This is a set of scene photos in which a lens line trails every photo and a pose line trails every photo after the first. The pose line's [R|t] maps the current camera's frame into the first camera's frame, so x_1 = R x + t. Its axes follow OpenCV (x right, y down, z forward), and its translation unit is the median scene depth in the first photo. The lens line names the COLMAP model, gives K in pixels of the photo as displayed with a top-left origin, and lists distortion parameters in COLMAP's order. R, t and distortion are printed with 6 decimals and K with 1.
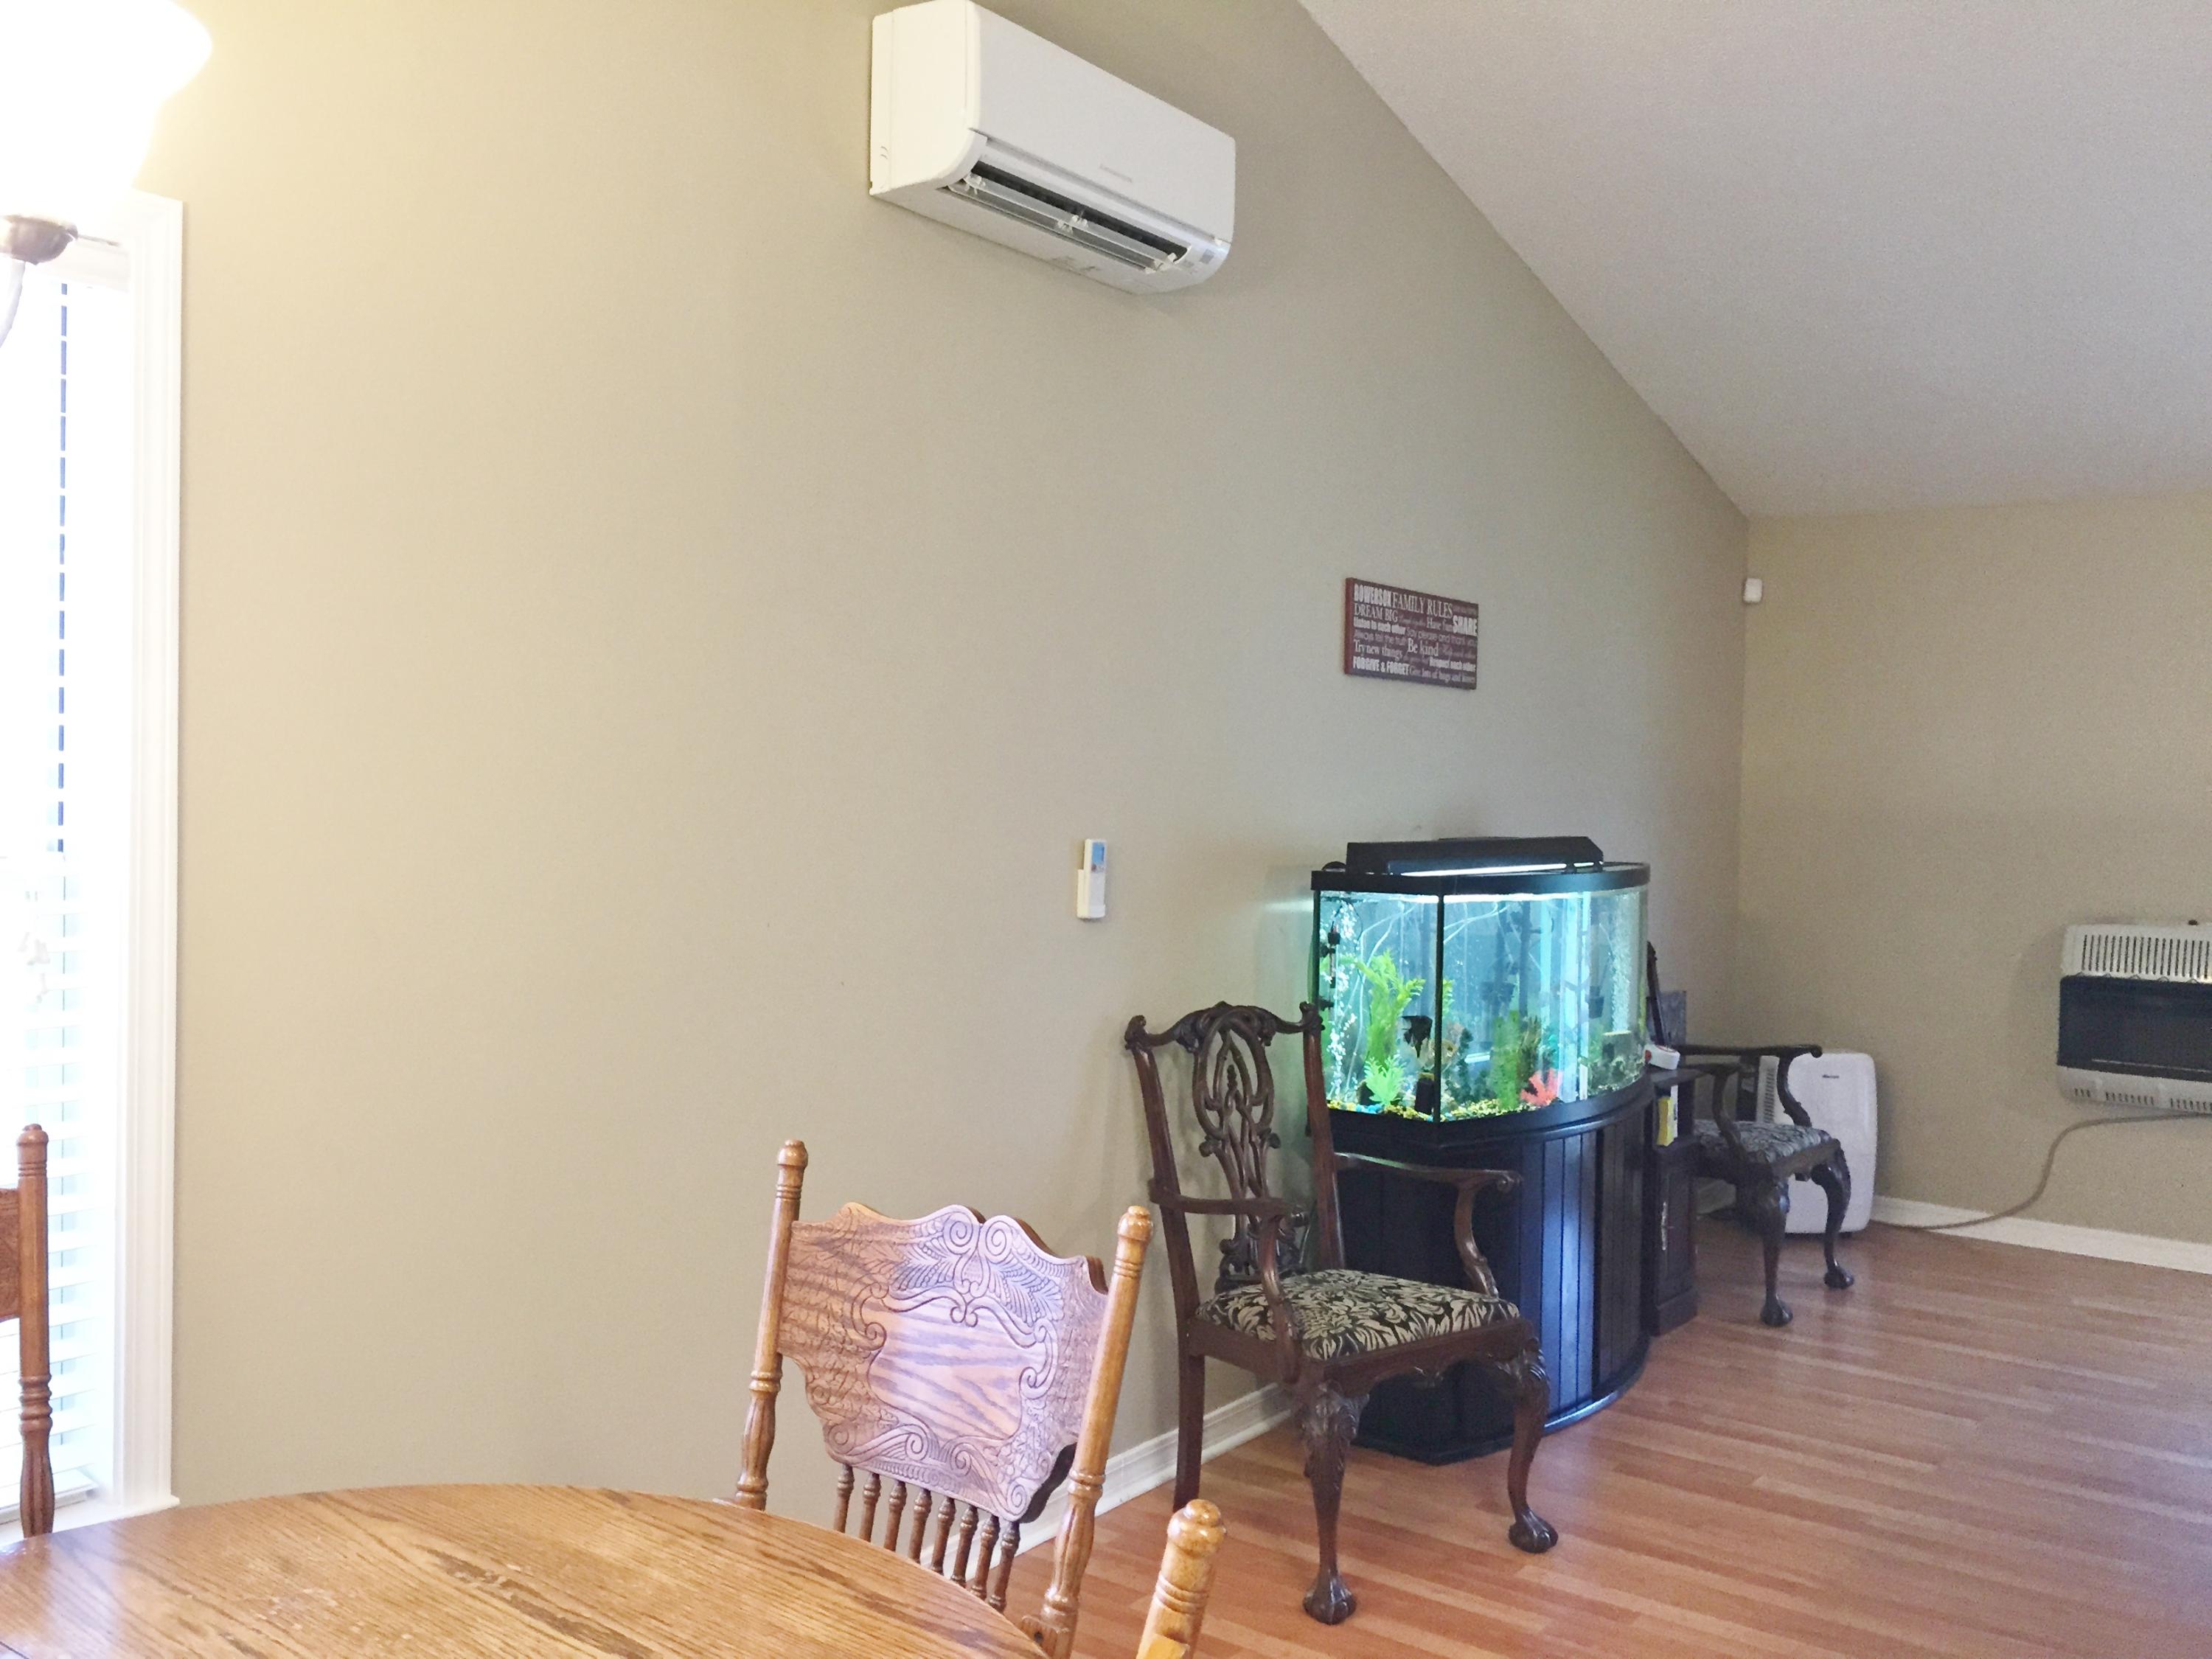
lens RADIAL K [[1901.4, 0, 1104.4], [0, 1901.4, 824.1], [0, 0, 1]] dist [0.094371, -0.134091]
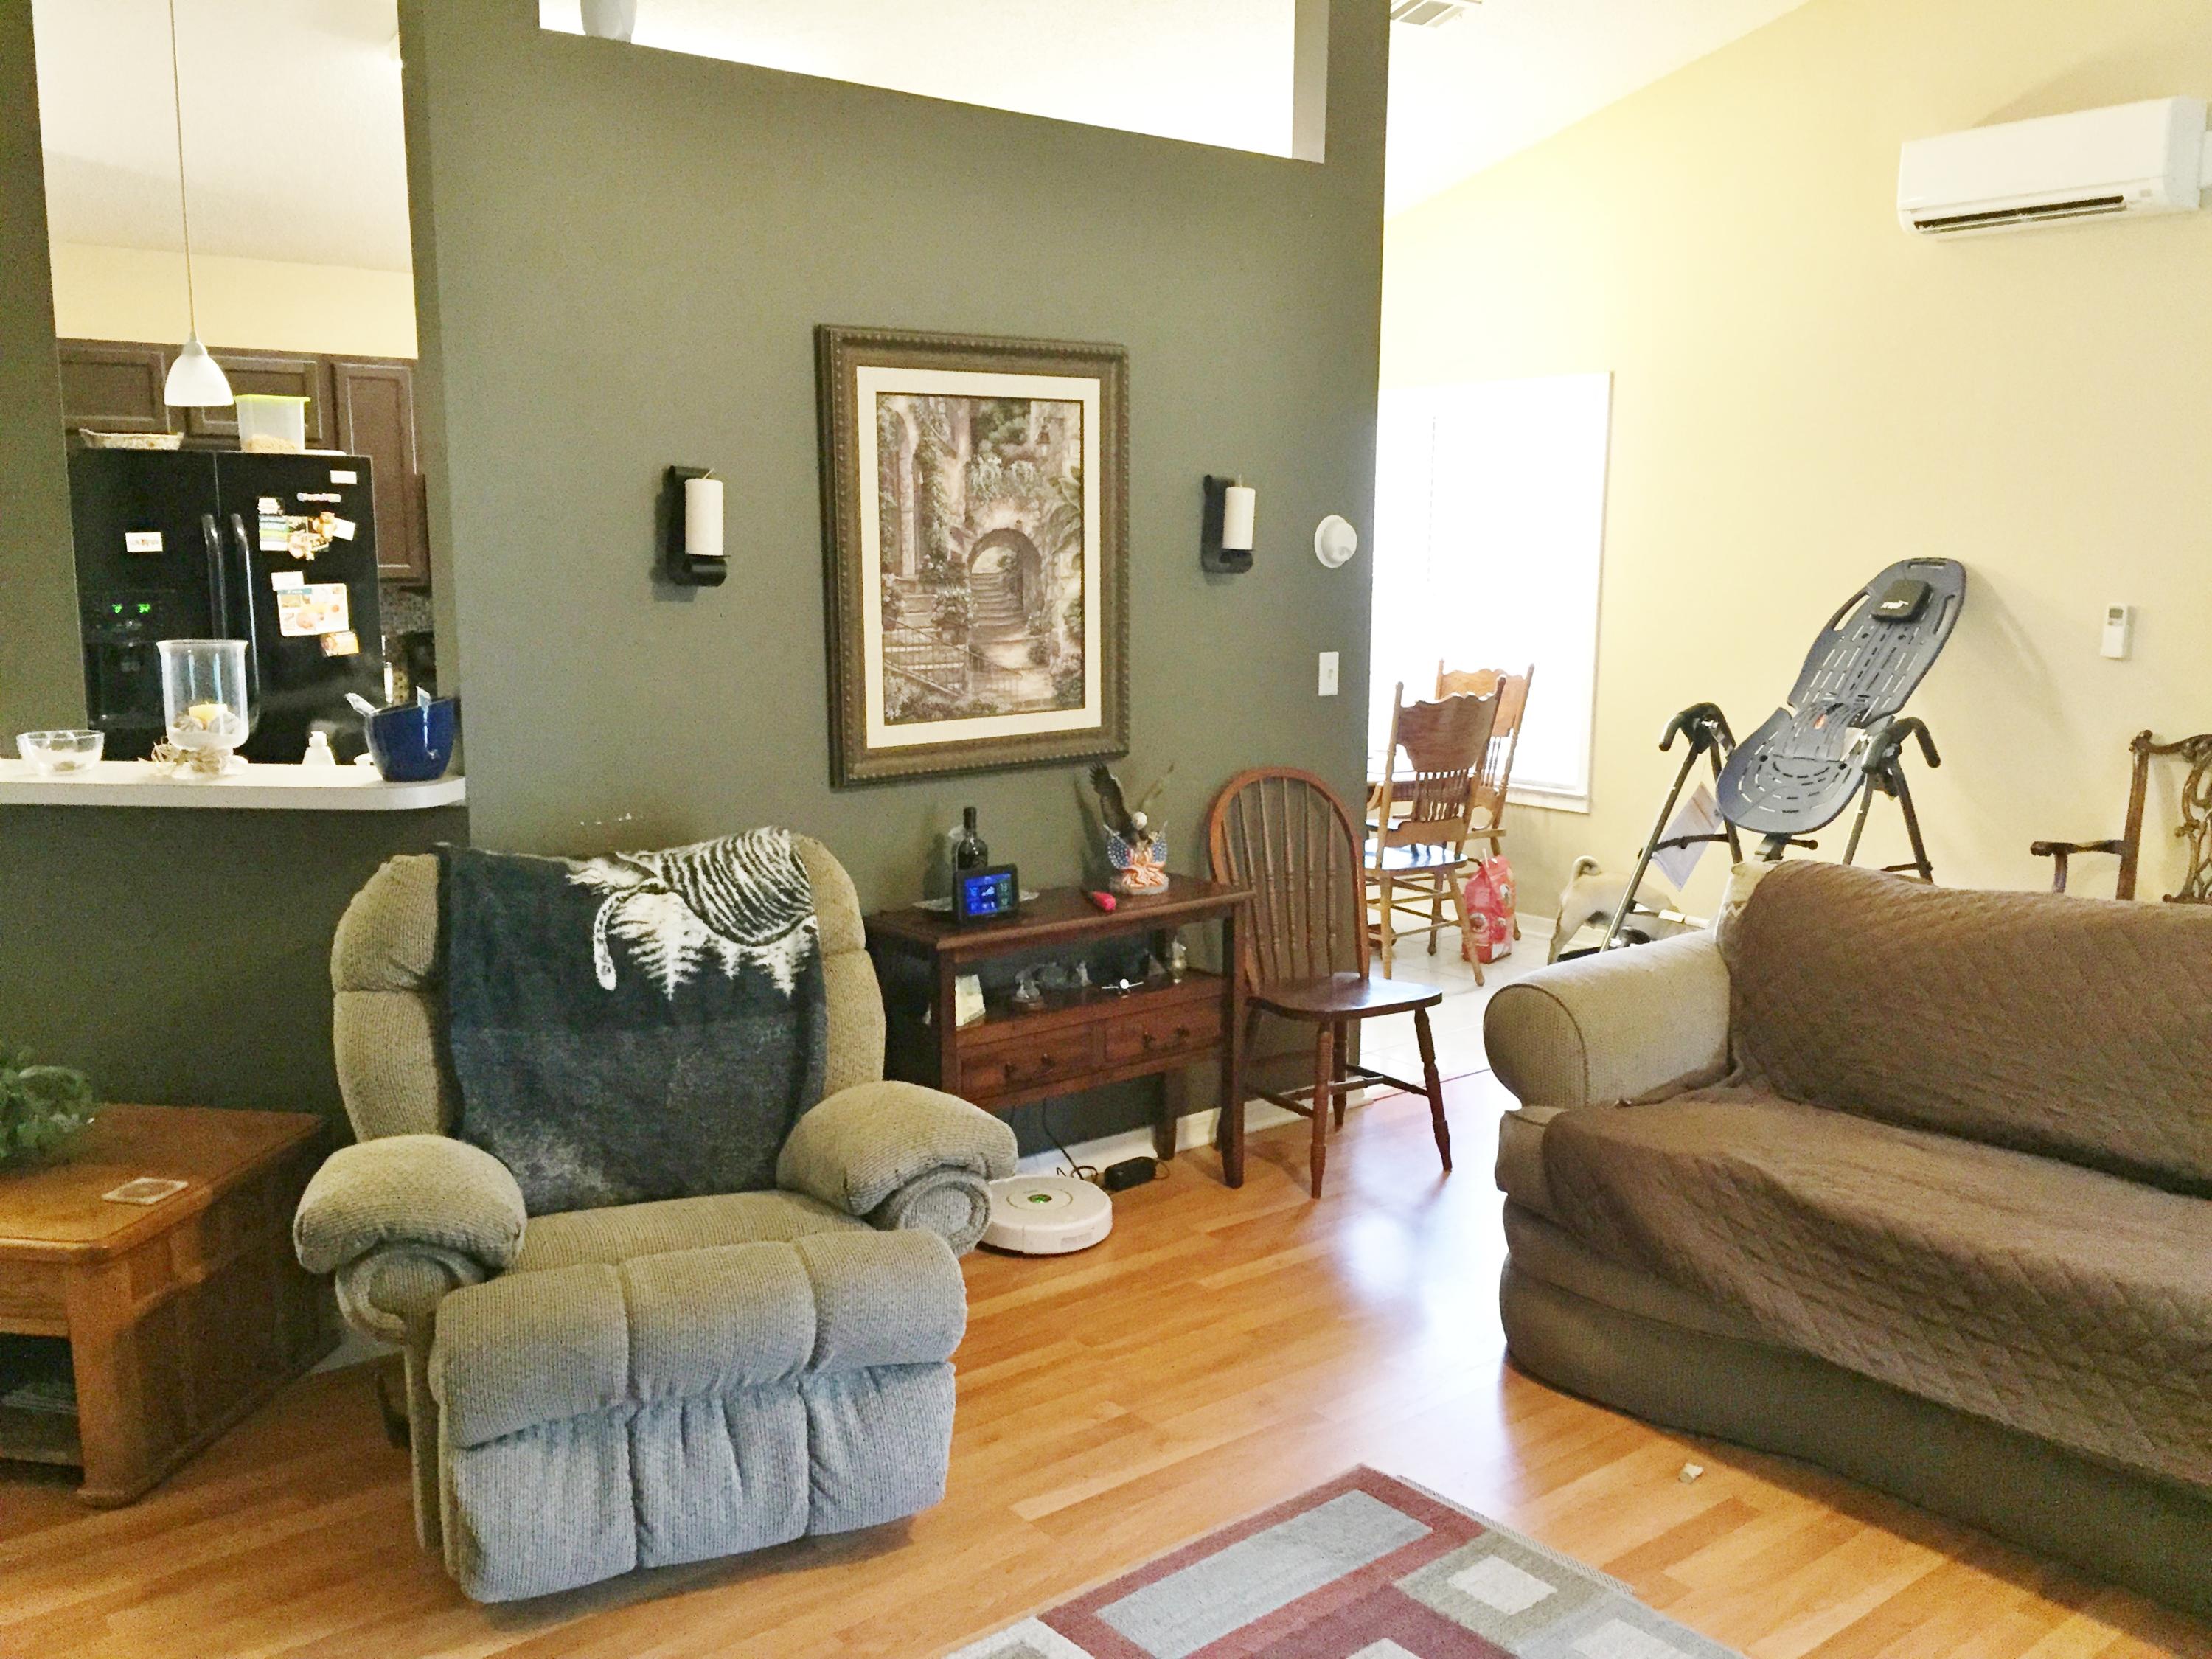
lens RADIAL K [[1901.4, 0, 1104.4], [0, 1901.4, 824.1], [0, 0, 1]] dist [0.094371, -0.134091]
pose [[-0.256754, 0.123984, -0.958491, 1.302254], [-0.036887, 0.989758, 0.137910, -0.000002], [0.965772, 0.070765, -0.249551, 0.492434]]
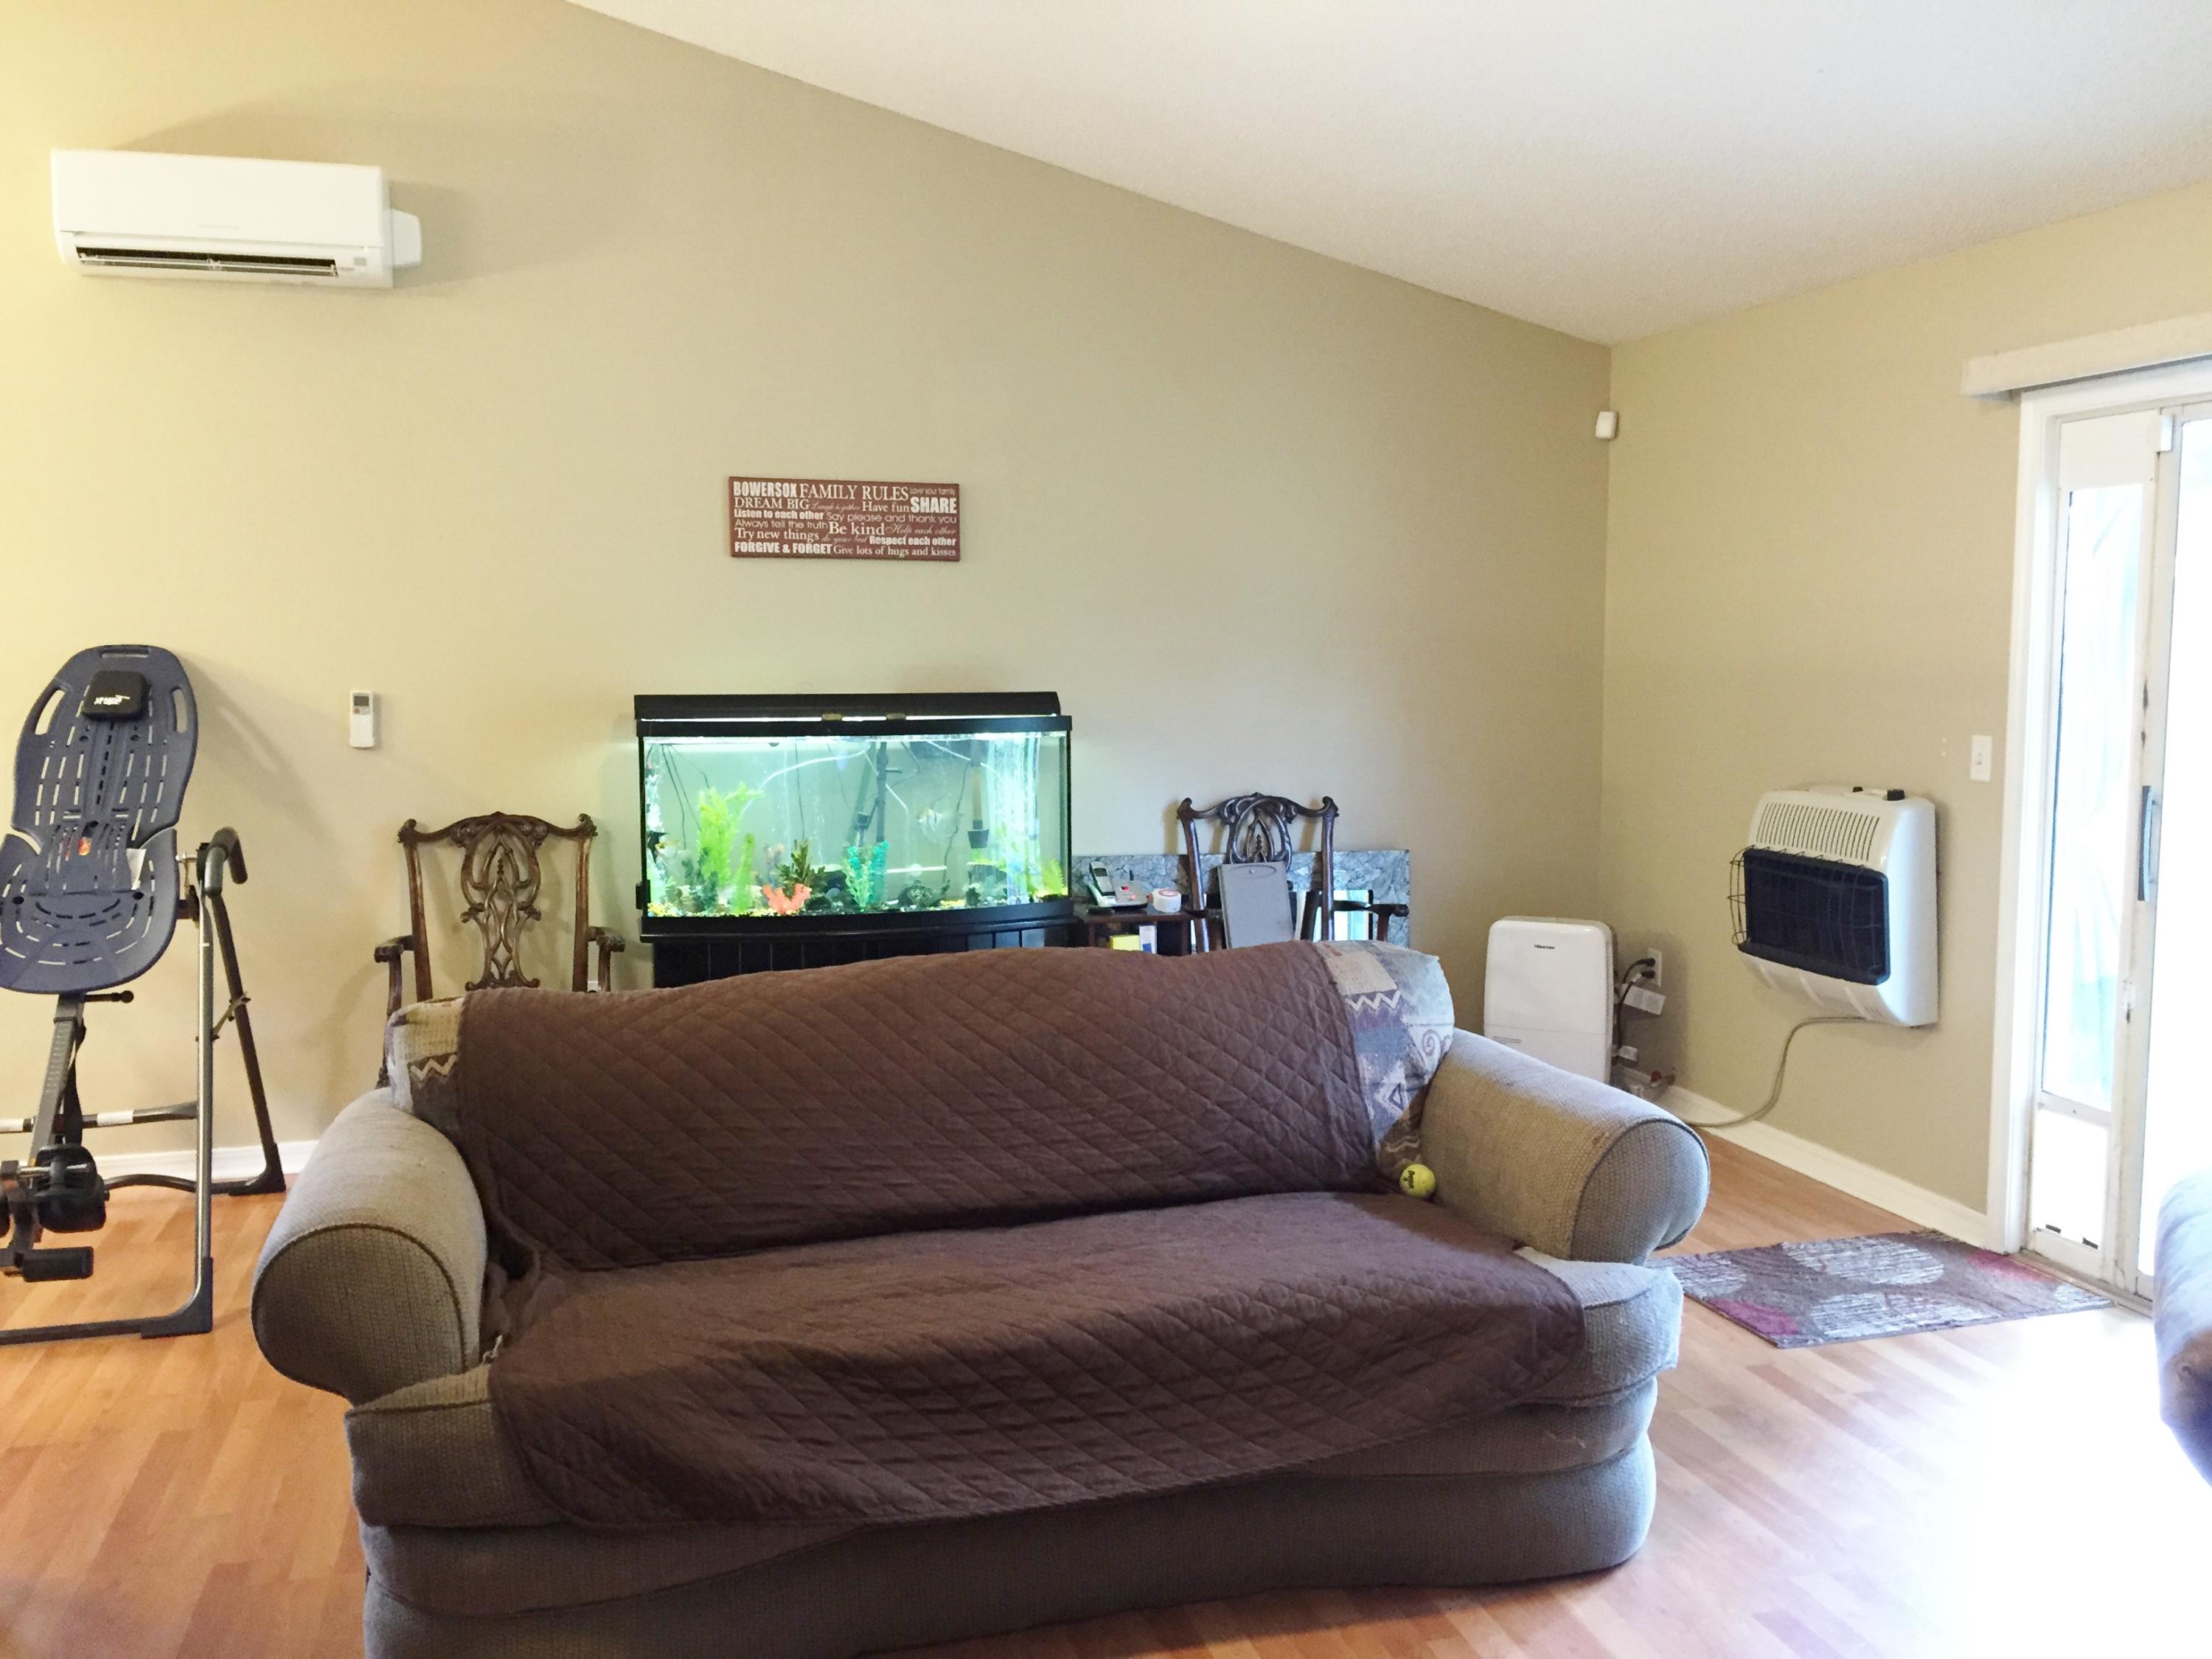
lens RADIAL K [[1901.4, 0, 1104.4], [0, 1901.4, 824.1], [0, 0, 1]] dist [0.094371, -0.134091]
pose [[0.784015, 0.034263, -0.619796, 1.027905], [0.003186, 0.998240, 0.059214, 0.019255], [0.620734, -0.048400, 0.782526, 0.176810]]
